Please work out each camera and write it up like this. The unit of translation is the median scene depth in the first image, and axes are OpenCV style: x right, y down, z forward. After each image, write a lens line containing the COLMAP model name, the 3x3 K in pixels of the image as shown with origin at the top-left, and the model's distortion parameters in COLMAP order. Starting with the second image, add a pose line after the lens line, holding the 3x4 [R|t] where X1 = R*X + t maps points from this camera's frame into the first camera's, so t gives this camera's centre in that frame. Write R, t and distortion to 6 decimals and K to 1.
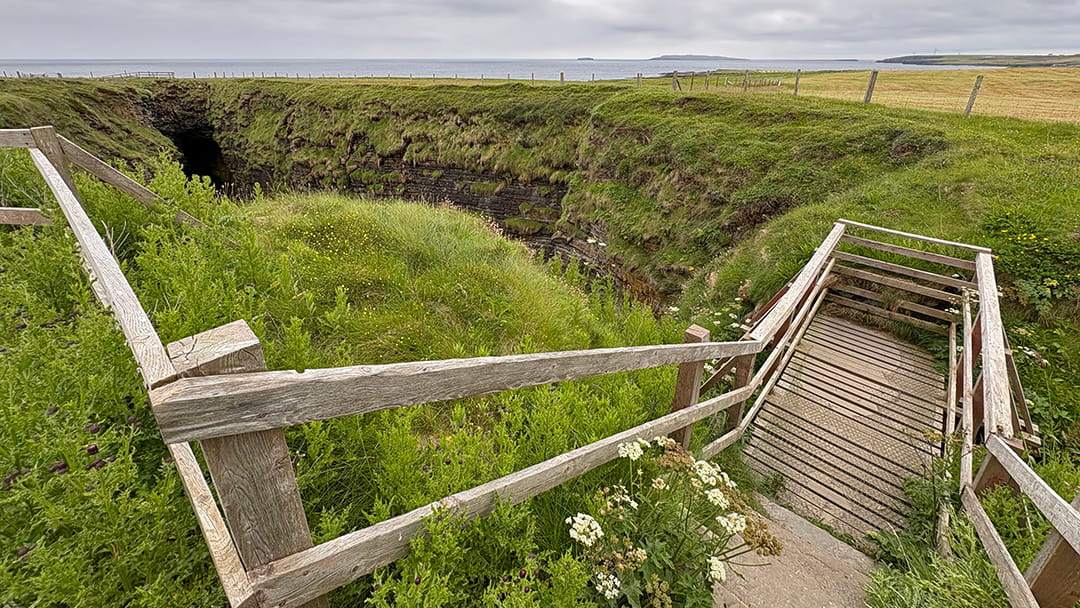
lens RADIAL K [[427.0, 0, 541.6], [0, 427.0, 307.6], [0, 0, 1]] dist [0.001777, 0.000400]
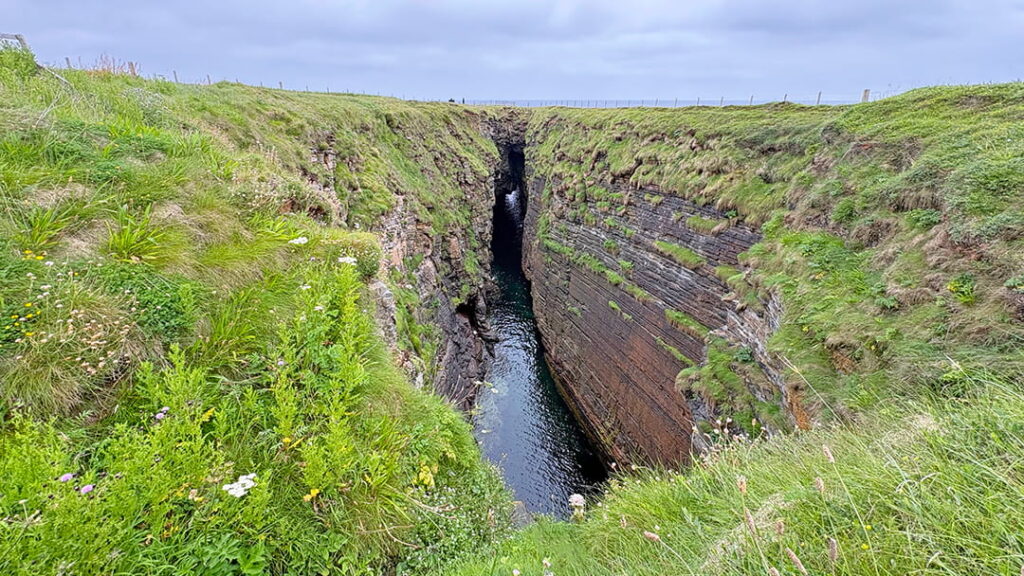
lens RADIAL K [[404.9, 0, 512.2], [0, 404.9, 282.7], [0, 0, 1]] dist [0.001777, 0.000400]
pose [[0.711626, 0.288783, -0.640463, 0.146037], [-0.365465, 0.930726, 0.013590, -0.052141], [0.600020, 0.224396, 0.767869, 0.208277]]
